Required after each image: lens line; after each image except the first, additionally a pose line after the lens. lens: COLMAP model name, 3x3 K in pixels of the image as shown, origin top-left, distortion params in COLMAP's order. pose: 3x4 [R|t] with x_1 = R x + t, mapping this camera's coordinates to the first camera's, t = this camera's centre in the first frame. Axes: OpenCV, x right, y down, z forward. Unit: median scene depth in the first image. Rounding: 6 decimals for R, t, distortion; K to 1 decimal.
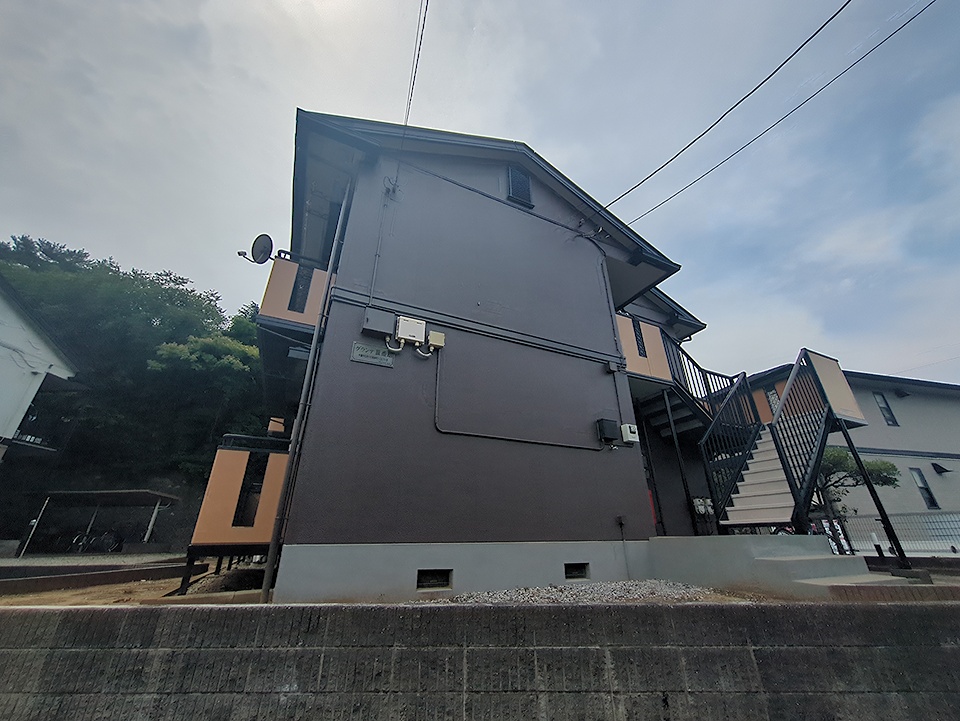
lens RADIAL K [[377.7, 0, 480.7], [0, 377.7, 359.4], [0, 0, 1]] dist [0.002173, -0.000072]
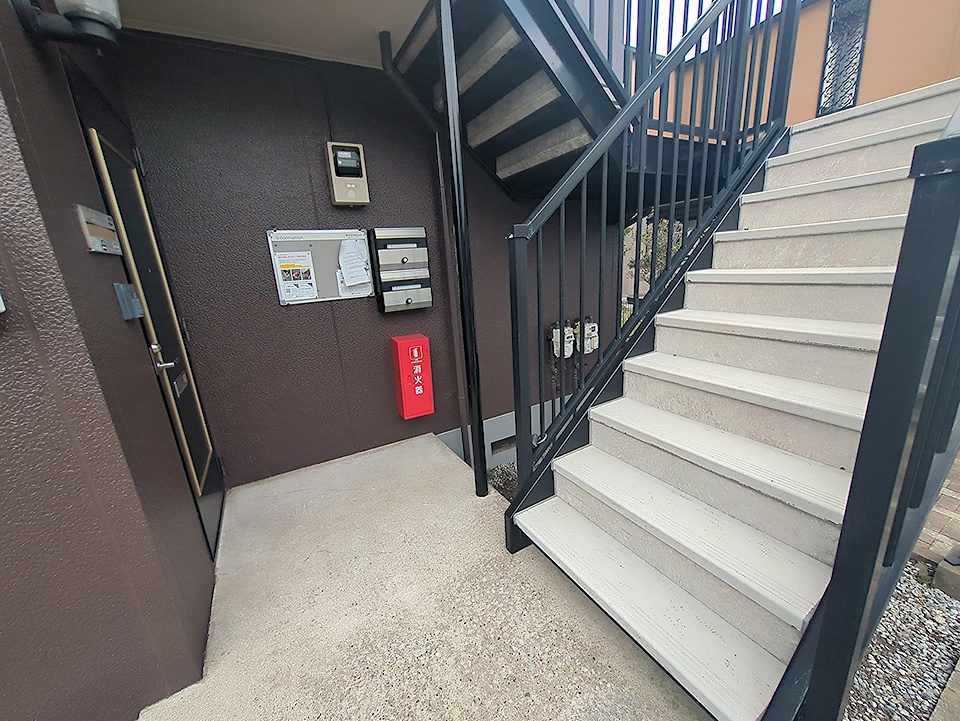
lens RADIAL K [[377.7, 0, 480.7], [0, 377.7, 359.4], [0, 0, 1]] dist [0.002173, -0.000072]
pose [[0.997555, -0.051873, 0.046823, 0.514597], [0.011483, 0.782627, 0.622385, 0.135428], [-0.068930, -0.620326, 0.781310, 0.720044]]
